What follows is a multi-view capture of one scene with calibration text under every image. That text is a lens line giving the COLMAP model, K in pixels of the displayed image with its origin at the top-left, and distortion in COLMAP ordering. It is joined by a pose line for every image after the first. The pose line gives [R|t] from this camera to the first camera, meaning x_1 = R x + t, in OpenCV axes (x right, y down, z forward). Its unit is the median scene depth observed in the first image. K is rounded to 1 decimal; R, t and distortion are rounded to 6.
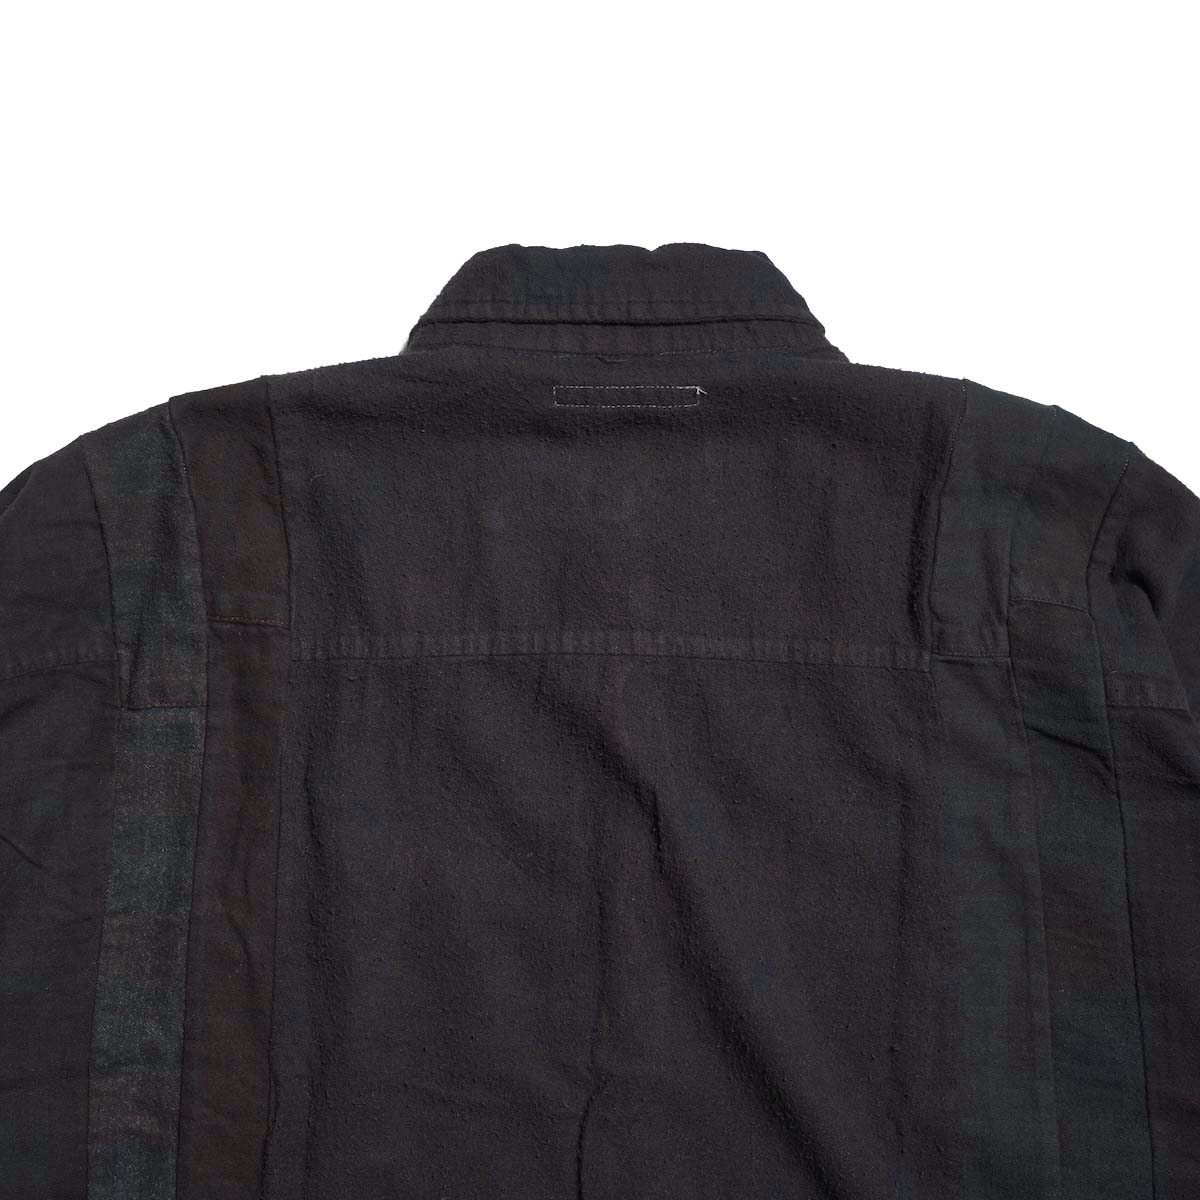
lens RADIAL K [[1429.1, 0, 600.0], [0, 1429.1, 600.0], [0, 0, 1]] dist [-0.004137, 0.020615]
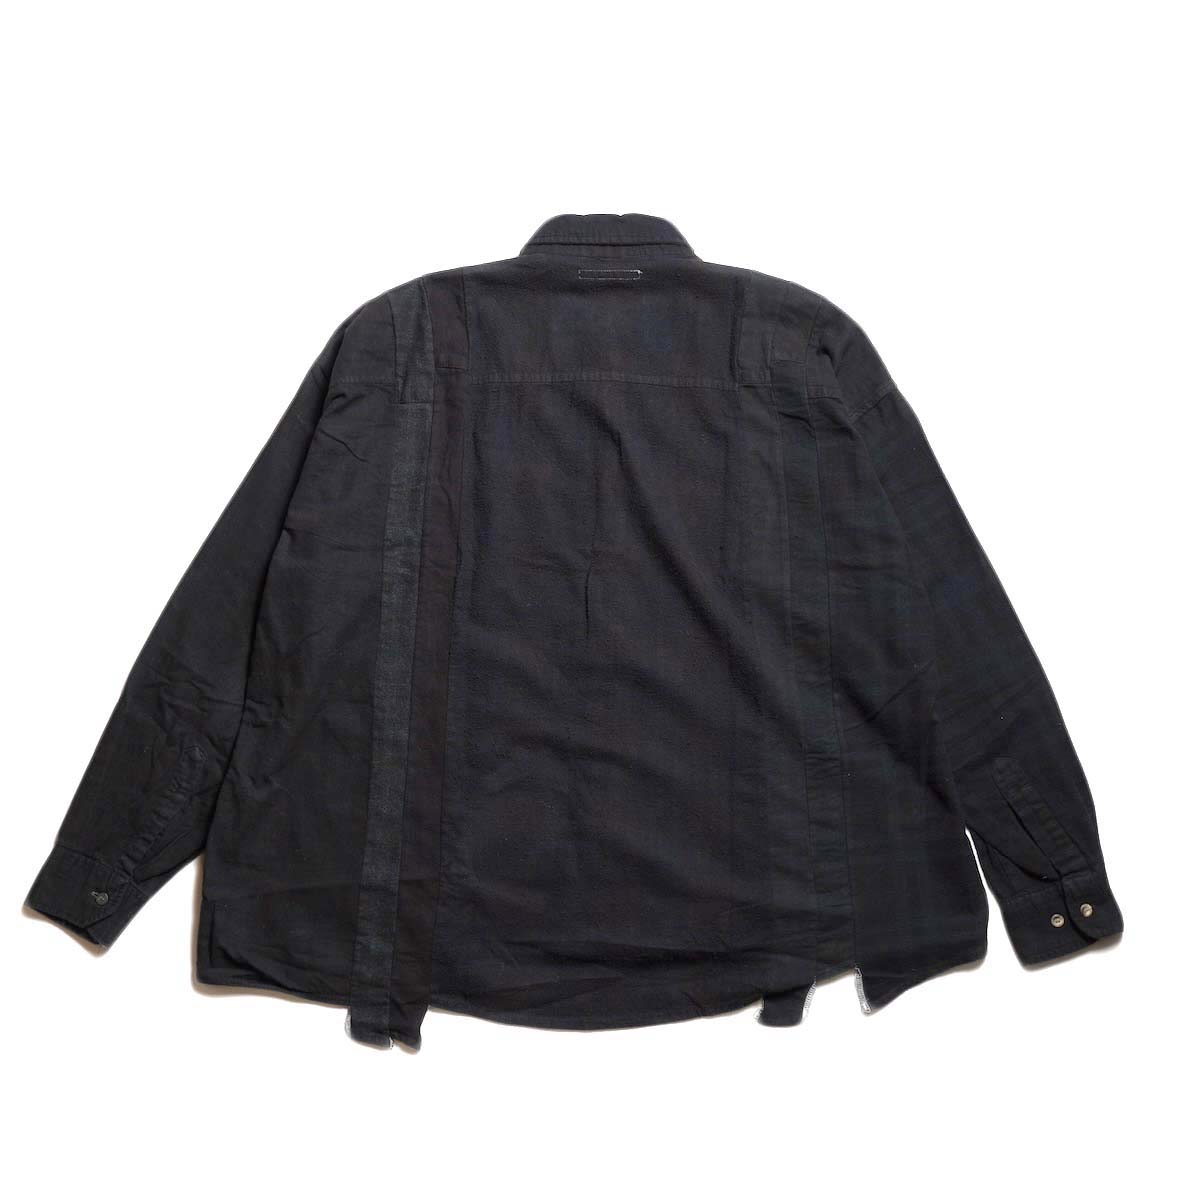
lens RADIAL K [[1429.1, 0, 600.0], [0, 1429.1, 600.0], [0, 0, 1]] dist [-0.004137, 0.020615]
pose [[0.999077, 0.005718, -0.042571, 0.107971], [-0.009580, 0.995798, -0.091078, 0.621264], [0.041871, 0.091402, 0.994933, -1.344183]]
